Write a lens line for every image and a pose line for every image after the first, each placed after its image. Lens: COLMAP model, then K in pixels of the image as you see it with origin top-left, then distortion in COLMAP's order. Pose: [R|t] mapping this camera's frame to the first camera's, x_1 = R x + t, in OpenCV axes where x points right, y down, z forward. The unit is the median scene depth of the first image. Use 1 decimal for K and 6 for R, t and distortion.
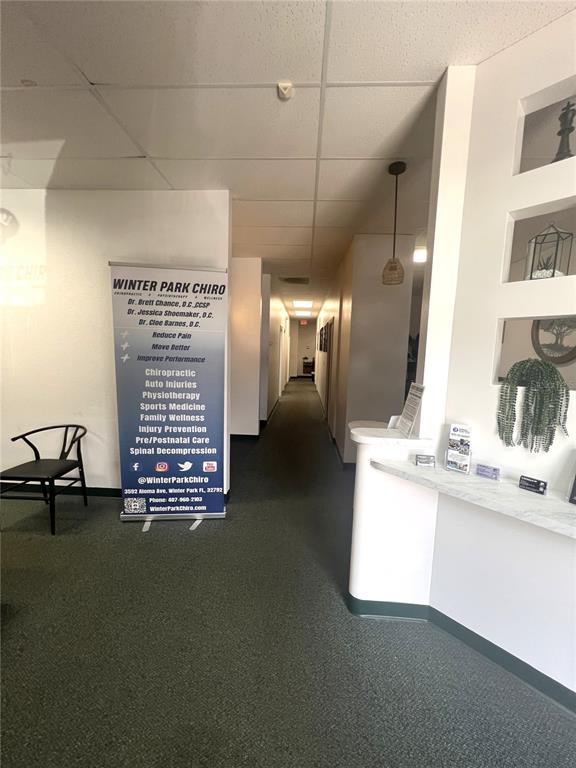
lens RADIAL K [[307.1, 0, 289.2], [0, 307.1, 382.2], [0, 0, 1]] dist [-0.001546, 0.000468]
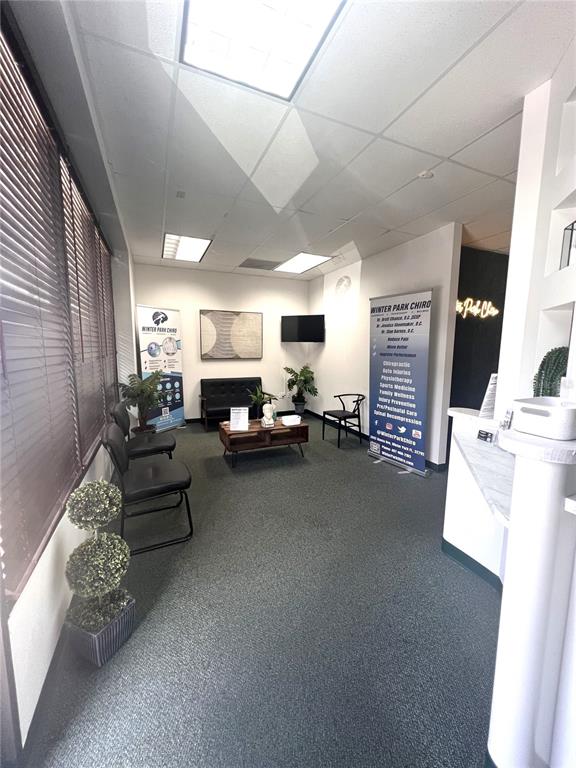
lens RADIAL K [[307.1, 0, 289.4], [0, 307.1, 382.5], [0, 0, 1]] dist [-0.001546, 0.000468]
pose [[0.446845, 0.078449, -0.891165, 0.714856], [-0.093999, 0.994751, 0.040435, 0.047123], [0.889660, 0.065700, 0.451873, -0.138721]]
